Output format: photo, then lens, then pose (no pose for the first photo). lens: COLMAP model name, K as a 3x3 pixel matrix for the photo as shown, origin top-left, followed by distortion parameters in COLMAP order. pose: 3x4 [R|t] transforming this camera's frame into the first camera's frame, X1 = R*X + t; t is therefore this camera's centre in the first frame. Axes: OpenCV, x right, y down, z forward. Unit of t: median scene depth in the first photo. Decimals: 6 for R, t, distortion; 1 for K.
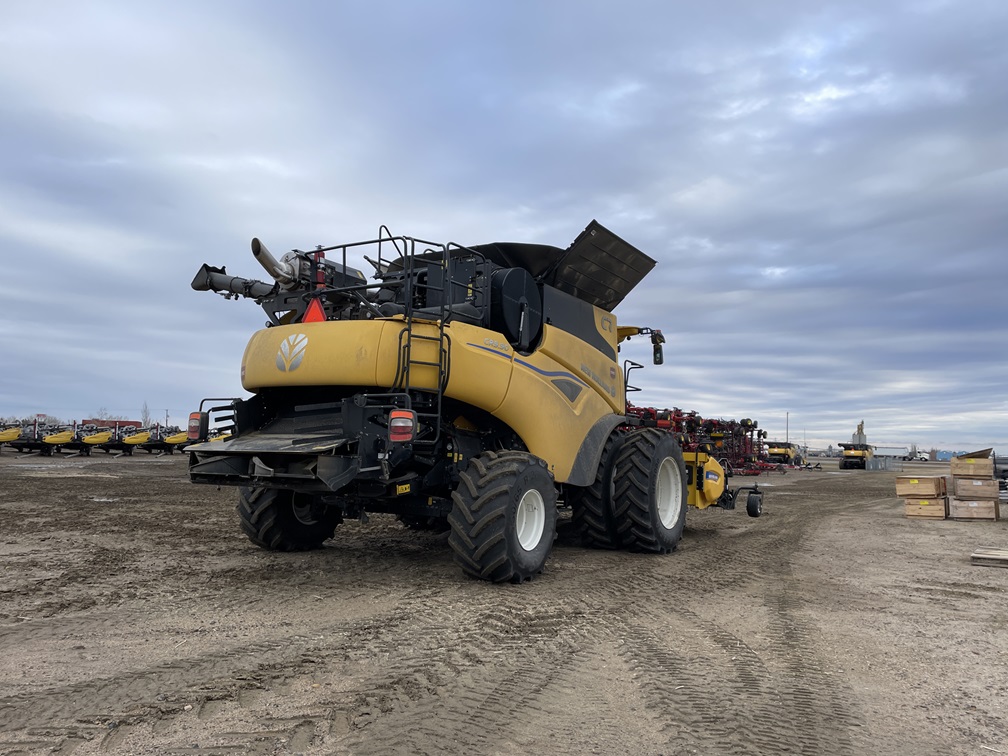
lens RADIAL K [[764.5, 0, 511.2], [0, 764.5, 384.7], [0, 0, 1]] dist [0.069101, -0.070351]
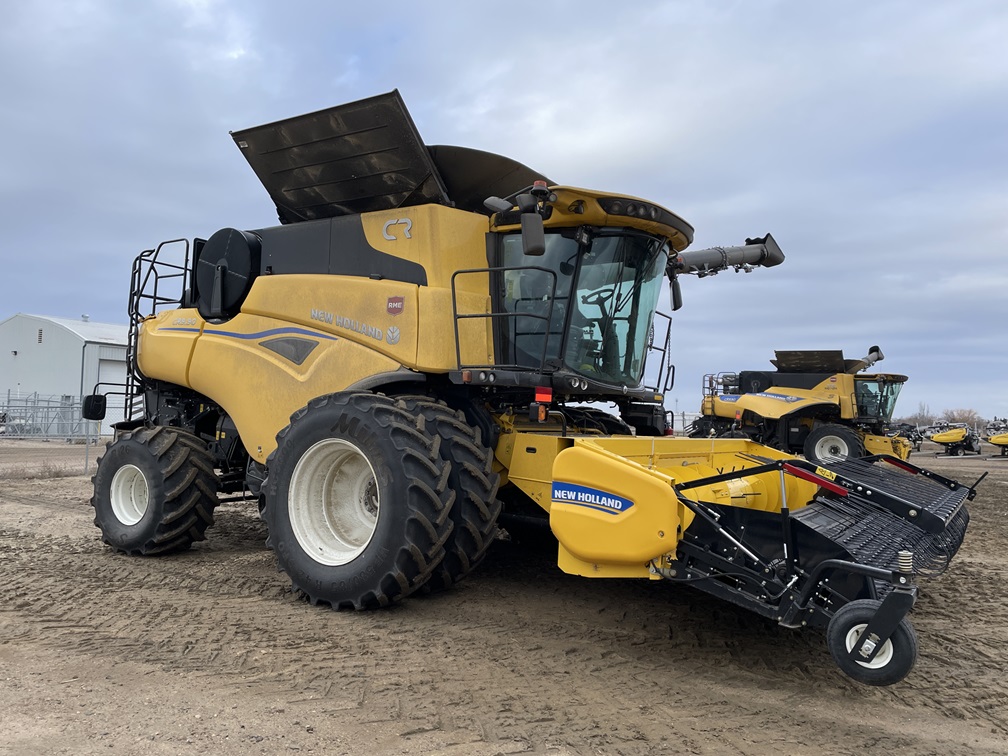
lens RADIAL K [[764.5, 0, 506.2], [0, 764.5, 386.5], [0, 0, 1]] dist [0.069101, -0.070351]
pose [[-0.021860, -0.073888, -0.997027, 0.751825], [0.060290, 0.995353, -0.075086, 0.102981], [0.997942, -0.061752, -0.017304, 1.108948]]
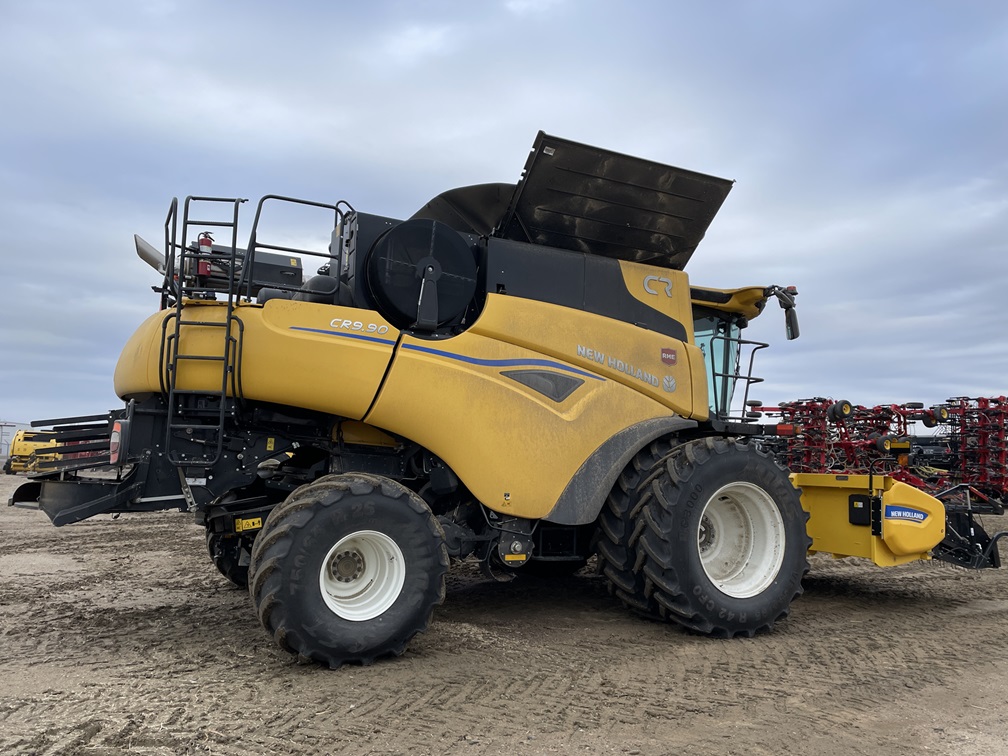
lens RADIAL K [[764.5, 0, 502.3], [0, 764.5, 381.3], [0, 0, 1]] dist [0.069101, -0.070351]
pose [[0.851141, -0.062899, -0.521155, 0.363539], [0.048258, 0.997967, -0.041634, 0.027924], [0.522715, 0.010286, 0.852446, 0.350812]]
